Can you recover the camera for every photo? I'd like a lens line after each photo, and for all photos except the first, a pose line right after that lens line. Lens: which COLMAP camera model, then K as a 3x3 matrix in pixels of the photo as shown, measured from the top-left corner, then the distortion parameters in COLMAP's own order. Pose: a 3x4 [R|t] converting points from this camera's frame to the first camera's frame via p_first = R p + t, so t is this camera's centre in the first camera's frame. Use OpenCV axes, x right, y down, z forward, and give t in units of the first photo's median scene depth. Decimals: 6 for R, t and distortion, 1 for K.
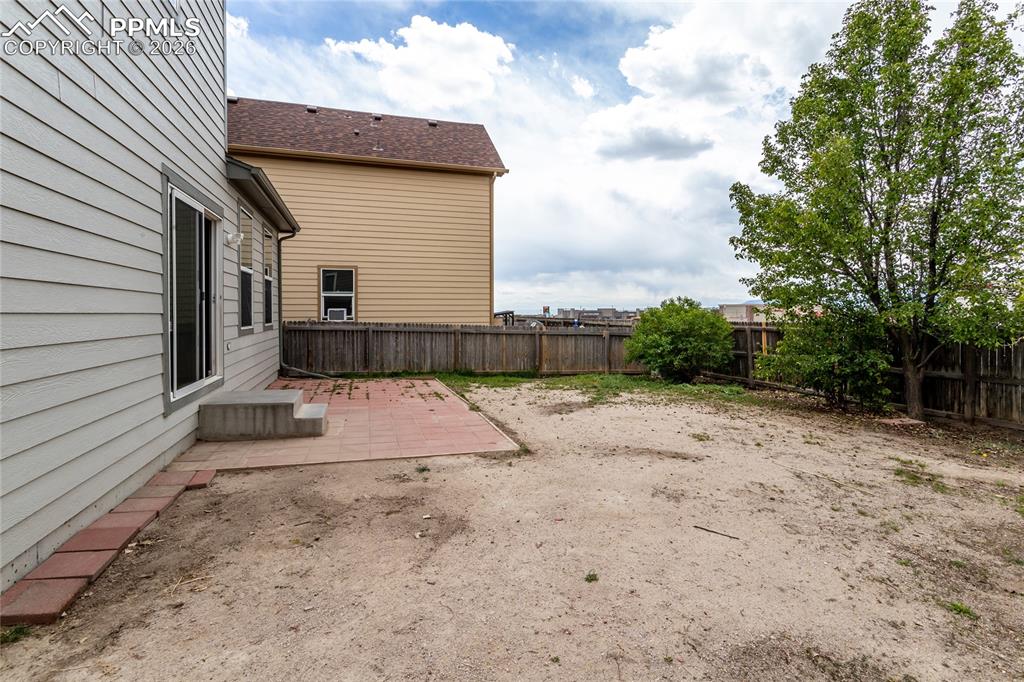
lens RADIAL K [[485.0, 0, 511.9], [0, 485.0, 334.6], [0, 0, 1]] dist [0.002154, 0.000509]
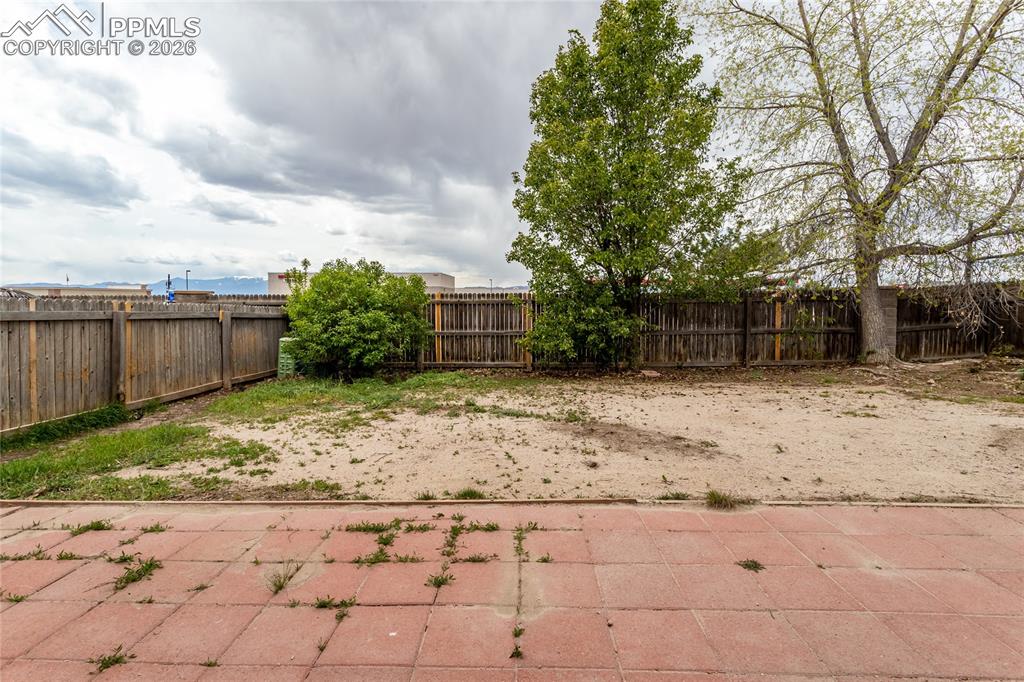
lens RADIAL K [[485.8, 0, 511.8], [0, 485.8, 319.0], [0, 0, 1]] dist [0.003431, -0.000429]
pose [[0.312805, -0.036685, 0.949109, -0.254162], [0.039379, 0.998896, 0.025630, 0.002136], [-0.949001, 0.029358, 0.313905, 0.571308]]
